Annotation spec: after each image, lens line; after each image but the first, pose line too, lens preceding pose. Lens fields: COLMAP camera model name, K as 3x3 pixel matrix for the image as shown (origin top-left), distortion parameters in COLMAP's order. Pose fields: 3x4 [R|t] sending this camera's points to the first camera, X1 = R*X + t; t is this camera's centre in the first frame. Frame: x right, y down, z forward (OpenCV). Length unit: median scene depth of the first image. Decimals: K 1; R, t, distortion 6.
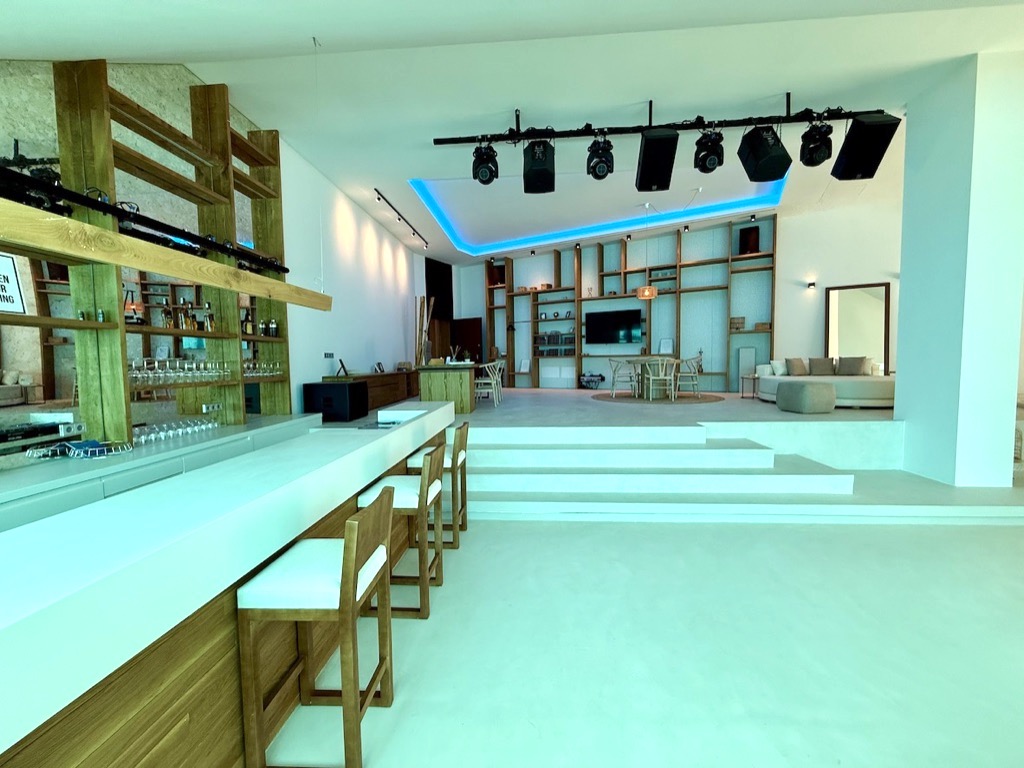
lens RADIAL K [[408.1, 0, 509.4], [0, 408.1, 384.3], [0, 0, 1]] dist [0.001115, 0.000027]
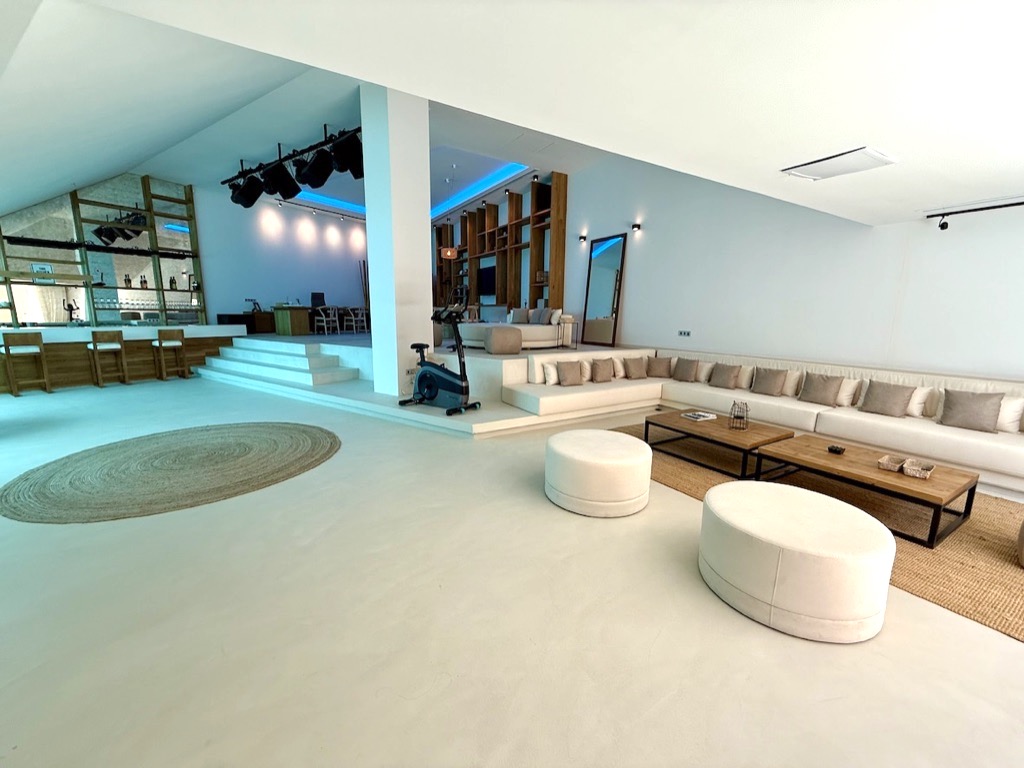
lens RADIAL K [[403.9, 0, 509.1], [0, 403.9, 382.5], [0, 0, 1]] dist [0.000373, 0.000023]
pose [[0.869705, 0.109269, -0.481326, 1.194036], [-0.053981, 0.990394, 0.127299, 0.000777], [0.490612, -0.084730, 0.867249, -0.021531]]
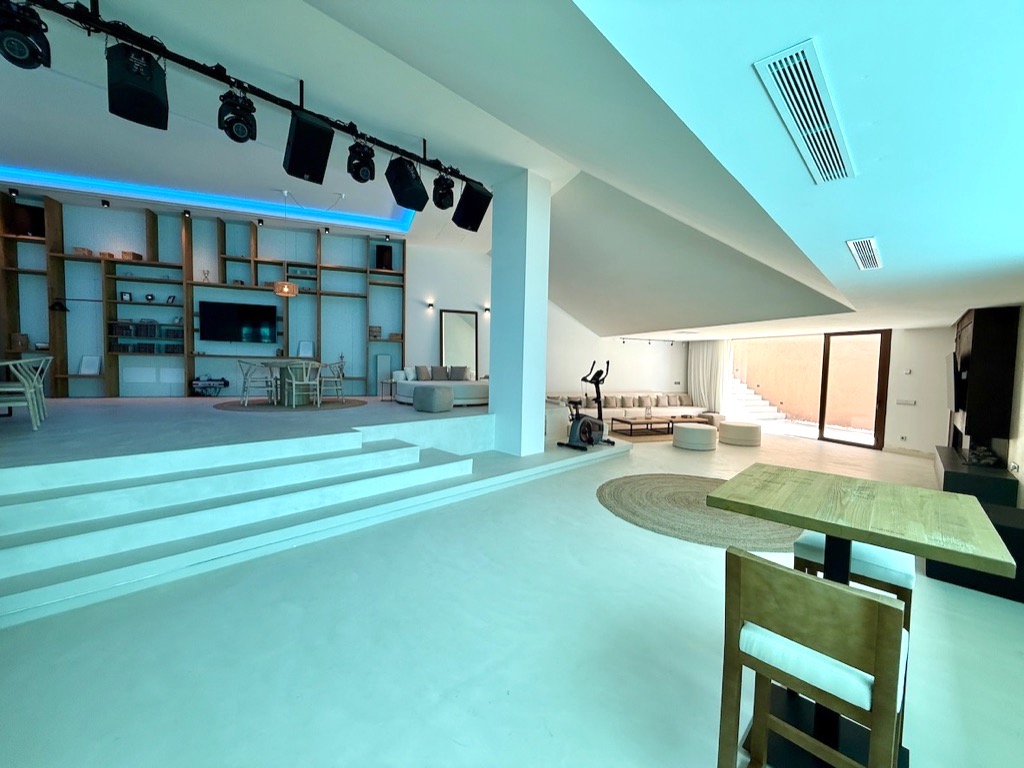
lens RADIAL K [[408.1, 0, 509.4], [0, 408.1, 384.3], [0, 0, 1]] dist [0.001115, 0.000027]
pose [[0.655832, -0.005511, 0.754887, -0.025340], [0.012376, 0.999917, -0.003451, -0.003144], [-0.754806, 0.011606, 0.655846, 0.033458]]
